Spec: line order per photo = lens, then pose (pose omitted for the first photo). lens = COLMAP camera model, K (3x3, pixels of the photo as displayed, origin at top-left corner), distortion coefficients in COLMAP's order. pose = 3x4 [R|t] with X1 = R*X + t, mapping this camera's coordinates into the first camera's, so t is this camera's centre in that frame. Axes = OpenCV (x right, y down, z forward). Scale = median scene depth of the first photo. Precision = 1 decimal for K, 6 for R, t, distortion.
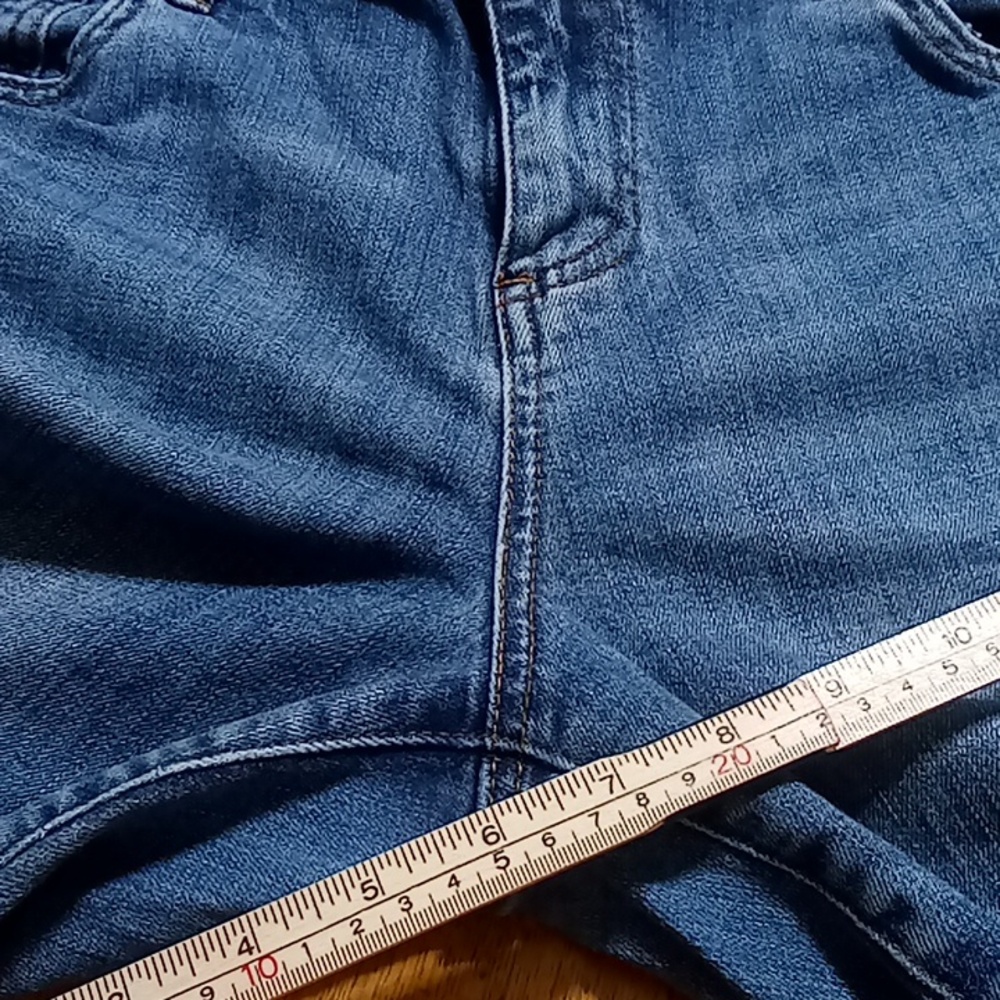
lens RADIAL K [[1782.3, 0, 500.0], [0, 1782.3, 500.0], [0, 0, 1]] dist [0.223520, -0.727794]
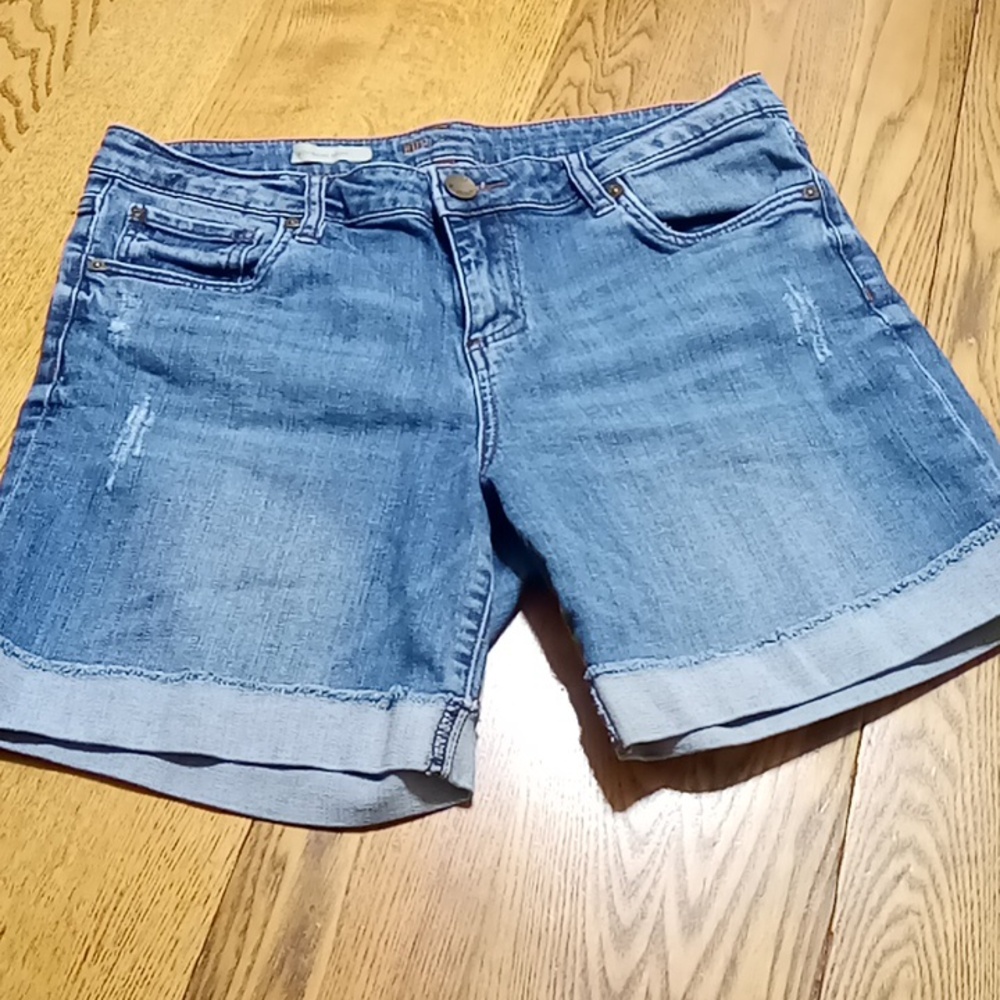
lens RADIAL K [[1782.3, 0, 500.0], [0, 1782.3, 500.0], [0, 0, 1]] dist [0.223520, -0.727794]
pose [[0.994151, -0.090145, 0.059474, -0.107894], [0.098454, 0.982829, -0.156055, 0.416951], [-0.044385, 0.160998, 0.985956, -1.166052]]
